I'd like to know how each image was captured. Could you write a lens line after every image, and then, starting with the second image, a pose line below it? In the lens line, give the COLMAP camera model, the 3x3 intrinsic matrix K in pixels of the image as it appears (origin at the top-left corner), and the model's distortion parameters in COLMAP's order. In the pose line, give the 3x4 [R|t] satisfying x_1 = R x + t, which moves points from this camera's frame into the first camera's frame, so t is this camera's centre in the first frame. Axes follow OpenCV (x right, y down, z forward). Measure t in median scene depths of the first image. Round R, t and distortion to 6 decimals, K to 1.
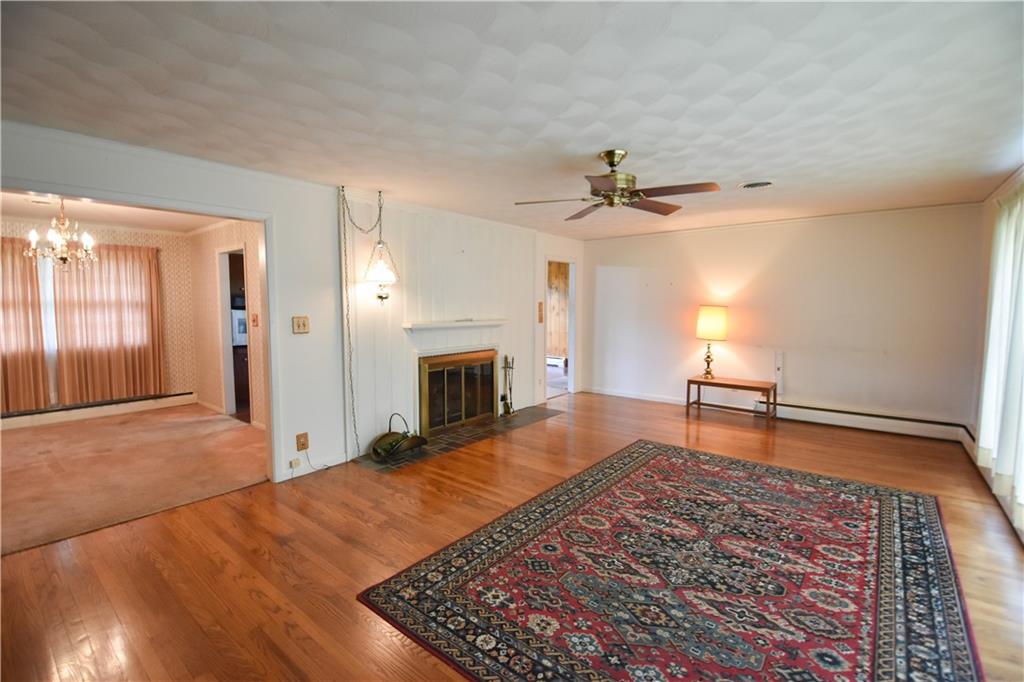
lens RADIAL K [[459.5, 0, 513.0], [0, 459.5, 340.7], [0, 0, 1]] dist [-0.004252, -0.001627]
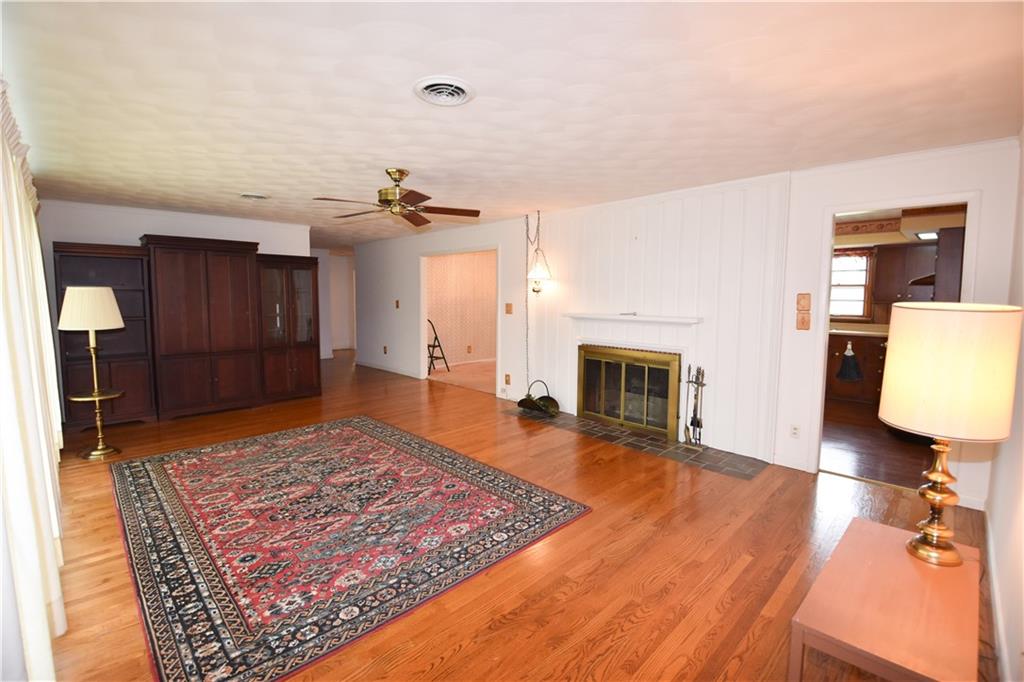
lens RADIAL K [[459.5, 0, 514.3], [0, 459.5, 338.9], [0, 0, 1]] dist [-0.004252, -0.001627]
pose [[-0.118344, 0.093110, -0.988598, 1.468304], [-0.087782, 0.990715, 0.103817, -0.123208], [0.989085, 0.099067, -0.109072, 1.528864]]
